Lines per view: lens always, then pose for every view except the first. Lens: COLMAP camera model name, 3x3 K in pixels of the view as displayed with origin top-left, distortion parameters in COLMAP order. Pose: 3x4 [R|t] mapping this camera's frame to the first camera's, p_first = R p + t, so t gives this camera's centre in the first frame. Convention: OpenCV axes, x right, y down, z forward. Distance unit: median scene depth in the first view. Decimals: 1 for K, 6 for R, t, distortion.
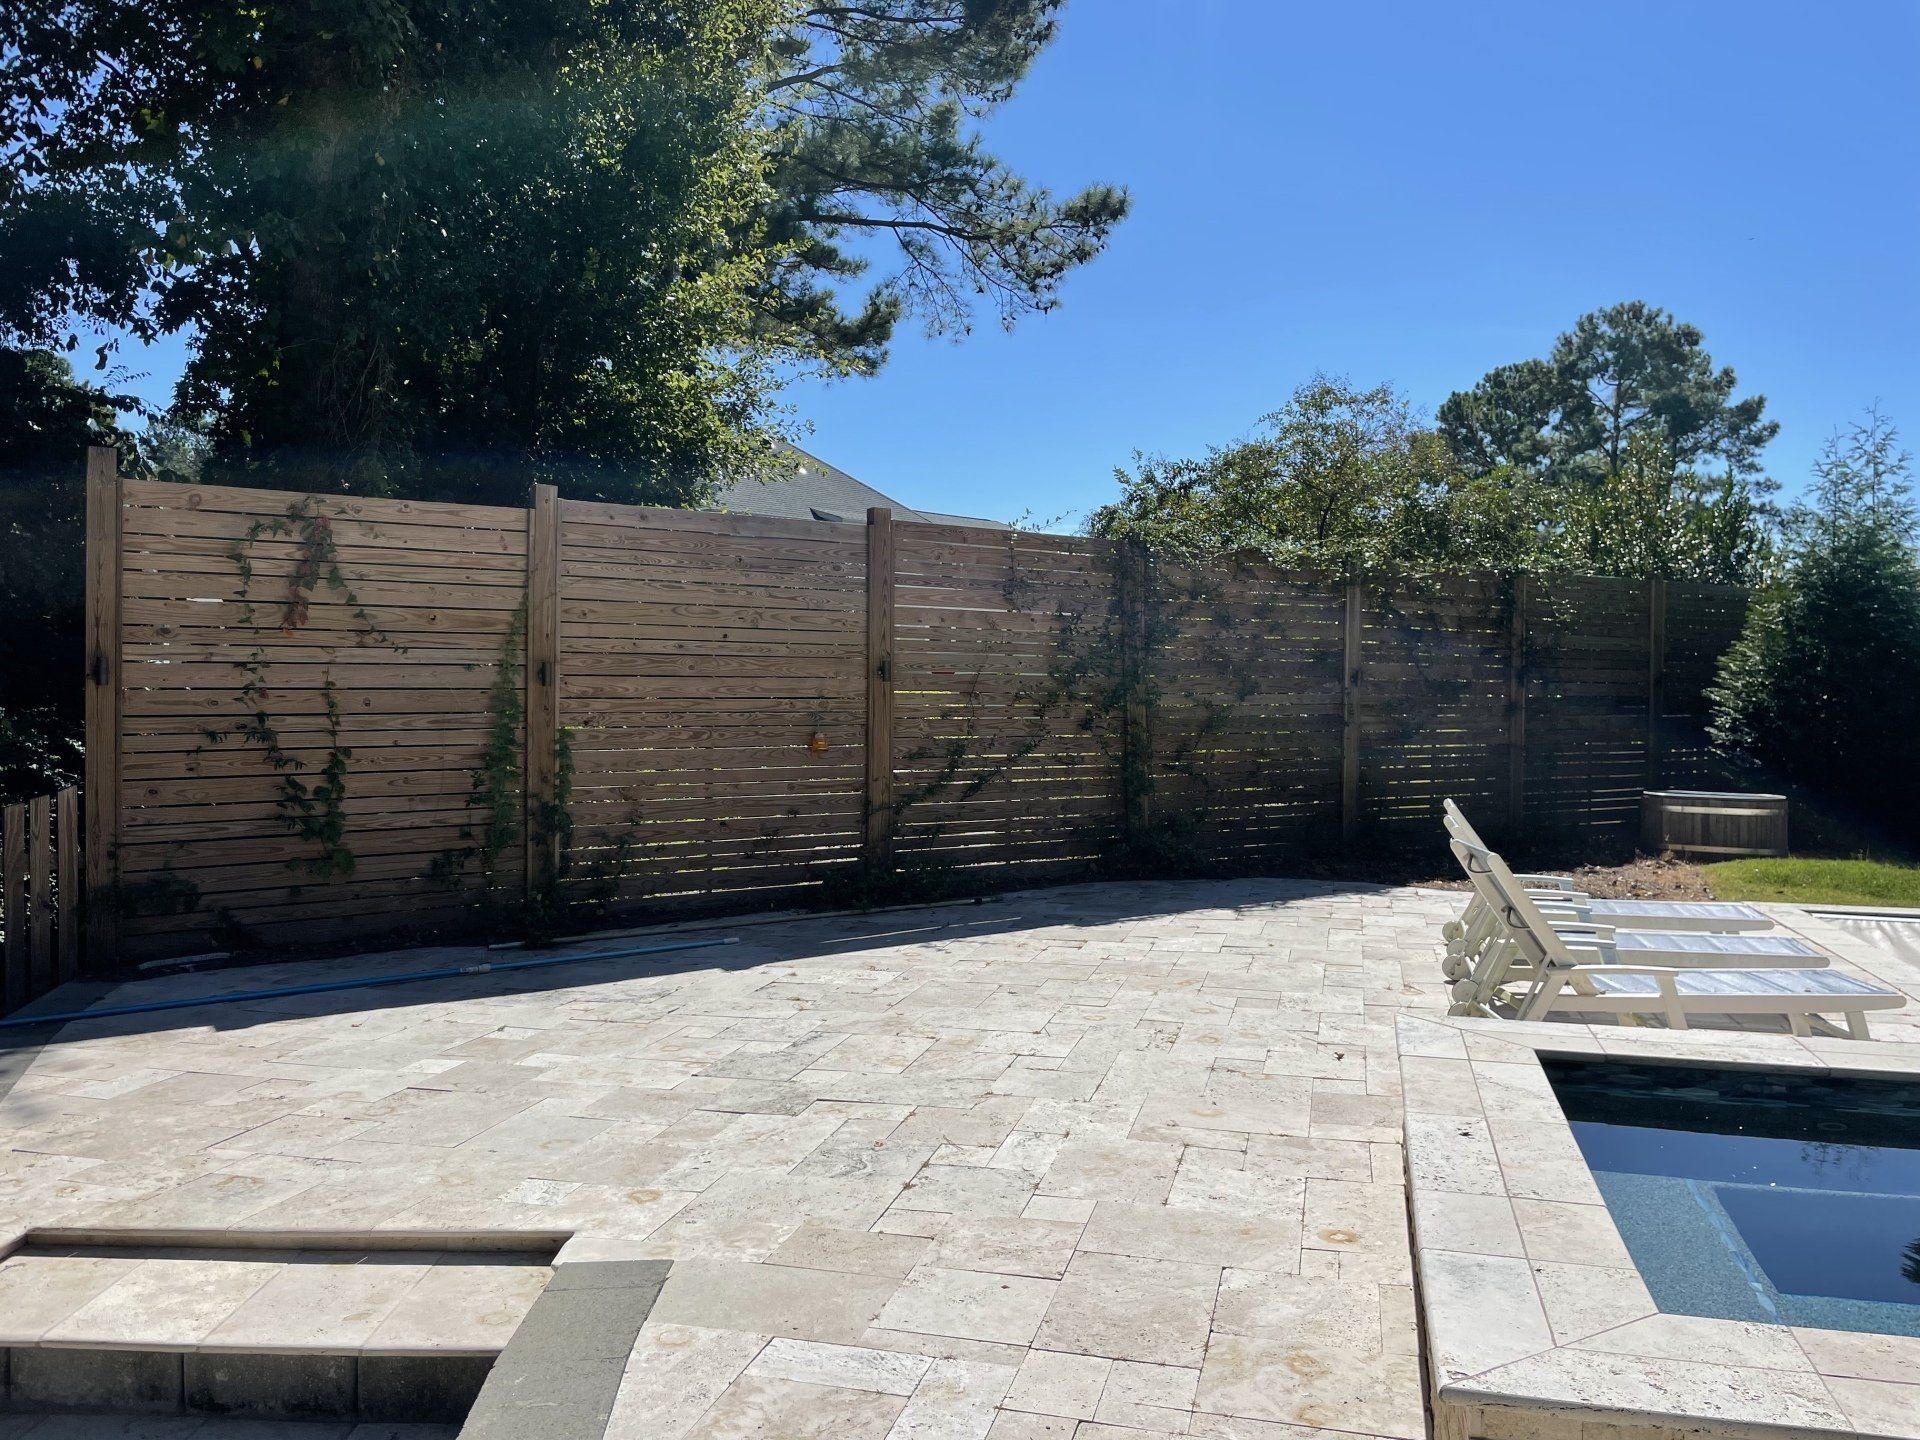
lens RADIAL K [[1433.8, 0, 961.1], [0, 1433.8, 718.5], [0, 0, 1]] dist [0.059332, -0.038596]
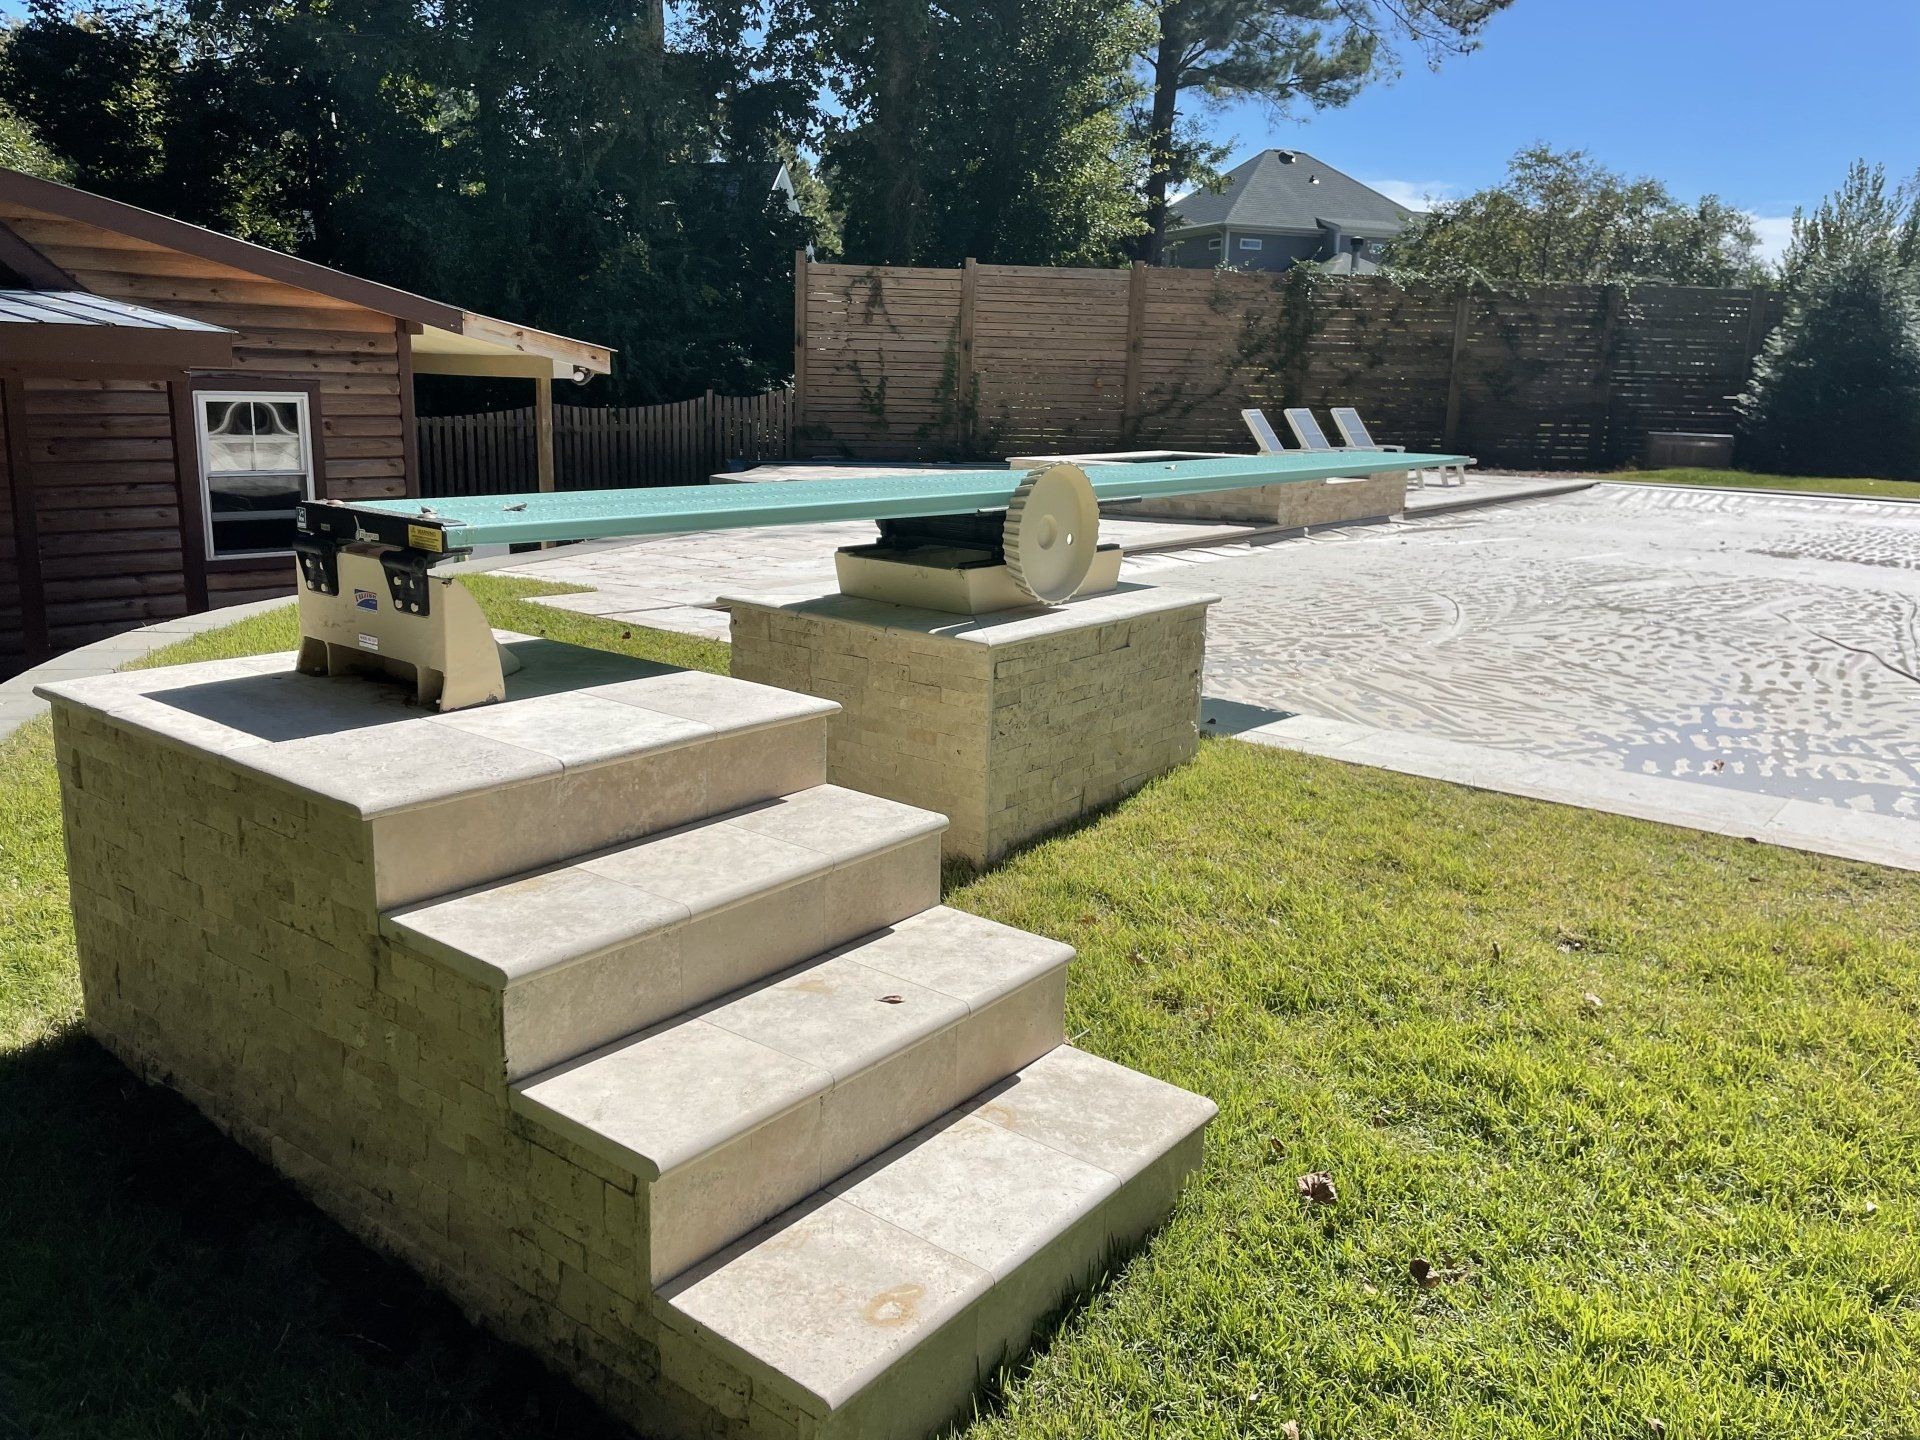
lens RADIAL K [[1433.8, 0, 959.2], [0, 1433.8, 718.4], [0, 0, 1]] dist [0.059332, -0.038596]
pose [[0.916368, 0.105960, -0.386059, 0.625142], [-0.028038, 0.978956, 0.202135, 0.083949], [0.399353, -0.174406, 0.900055, -1.123845]]
